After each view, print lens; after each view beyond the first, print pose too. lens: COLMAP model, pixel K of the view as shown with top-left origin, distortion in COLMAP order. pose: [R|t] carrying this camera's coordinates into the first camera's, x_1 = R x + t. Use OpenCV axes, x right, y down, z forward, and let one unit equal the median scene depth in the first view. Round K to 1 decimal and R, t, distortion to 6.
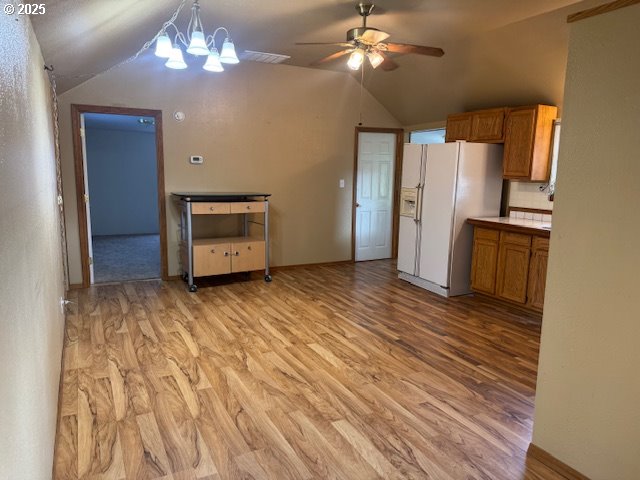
lens RADIAL K [[458.8, 0, 319.4], [0, 458.8, 241.8], [0, 0, 1]] dist [-0.013736, -0.002895]
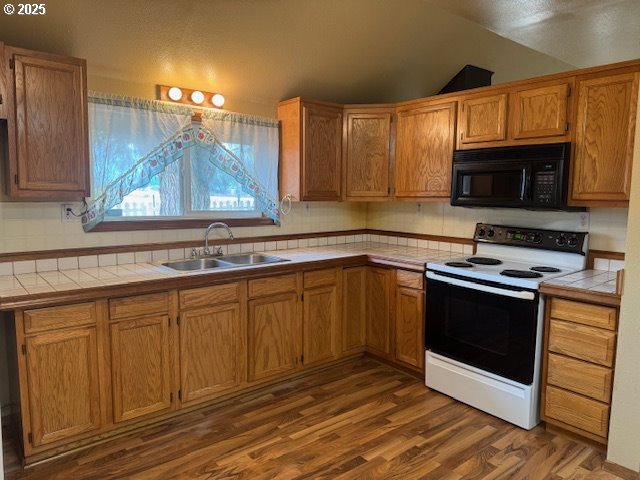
lens RADIAL K [[458.8, 0, 320.0], [0, 458.8, 242.1], [0, 0, 1]] dist [-0.013736, -0.002895]
pose [[-0.203420, -0.133065, 0.970007, -0.135449], [0.144908, 0.975719, 0.164237, -0.145879], [-0.968309, 0.173971, -0.179199, 0.927679]]
